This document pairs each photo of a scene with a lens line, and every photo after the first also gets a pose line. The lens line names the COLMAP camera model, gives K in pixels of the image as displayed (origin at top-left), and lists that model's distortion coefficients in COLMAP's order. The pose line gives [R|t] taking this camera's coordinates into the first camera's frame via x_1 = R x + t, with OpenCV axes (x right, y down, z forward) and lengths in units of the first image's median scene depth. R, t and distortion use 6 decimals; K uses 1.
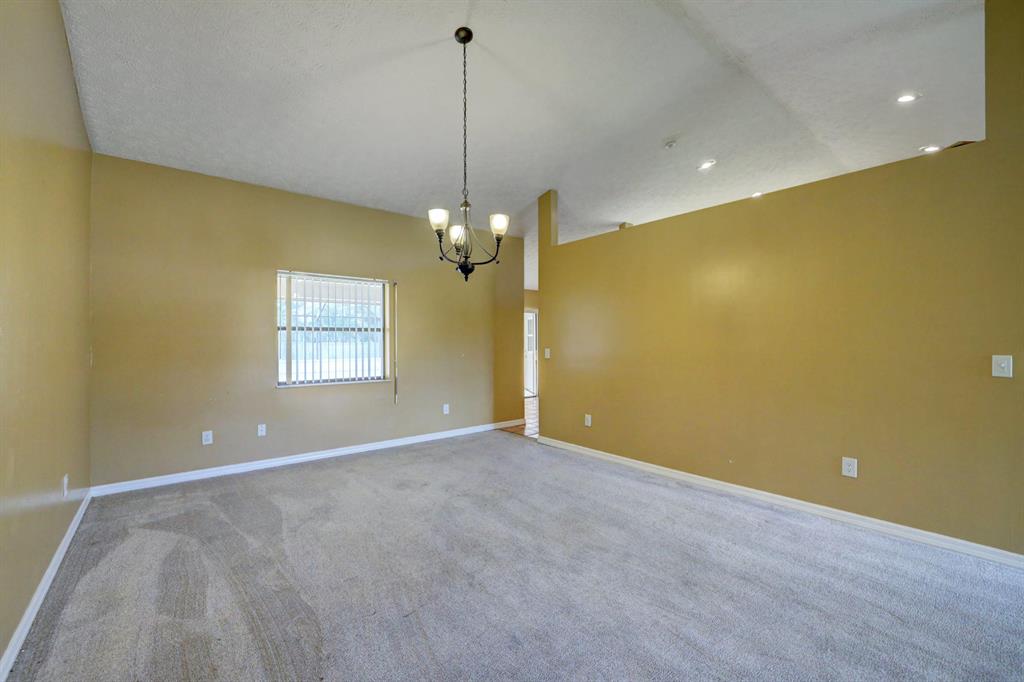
lens RADIAL K [[429.1, 0, 512.0], [0, 429.1, 341.0], [0, 0, 1]] dist [-0.001357, 0.000164]
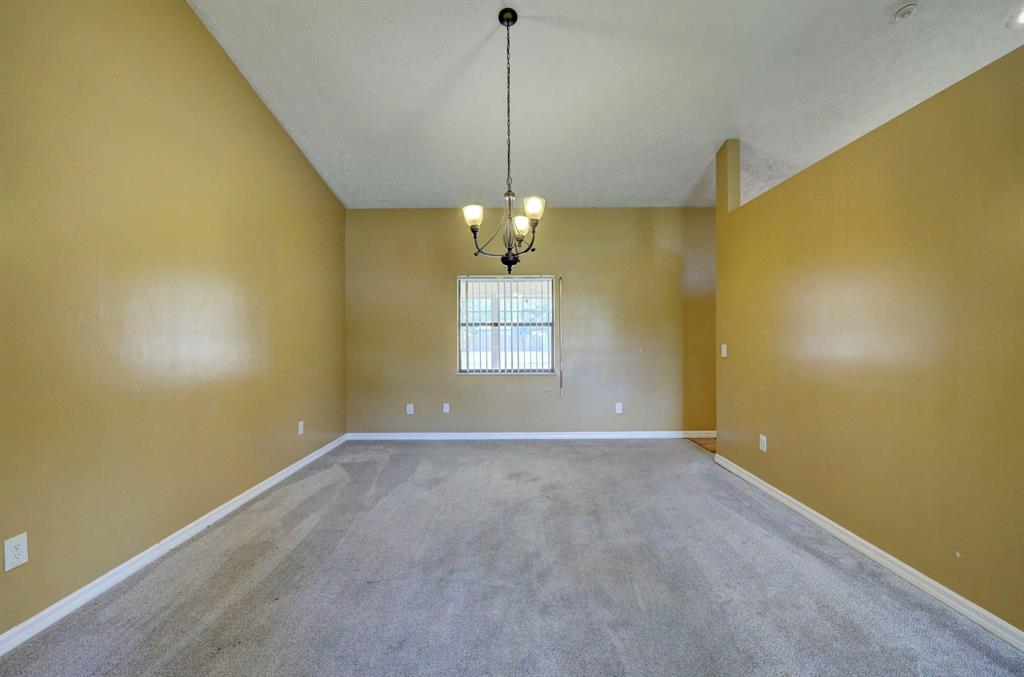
lens RADIAL K [[431.8, 0, 512.0], [0, 431.8, 338.5], [0, 0, 1]] dist [0.000026, -0.000183]
pose [[0.767568, 0.004056, -0.640955, 0.451432], [0.002843, 0.999949, 0.009732, -0.003140], [0.640961, -0.009293, 0.767517, 0.225800]]
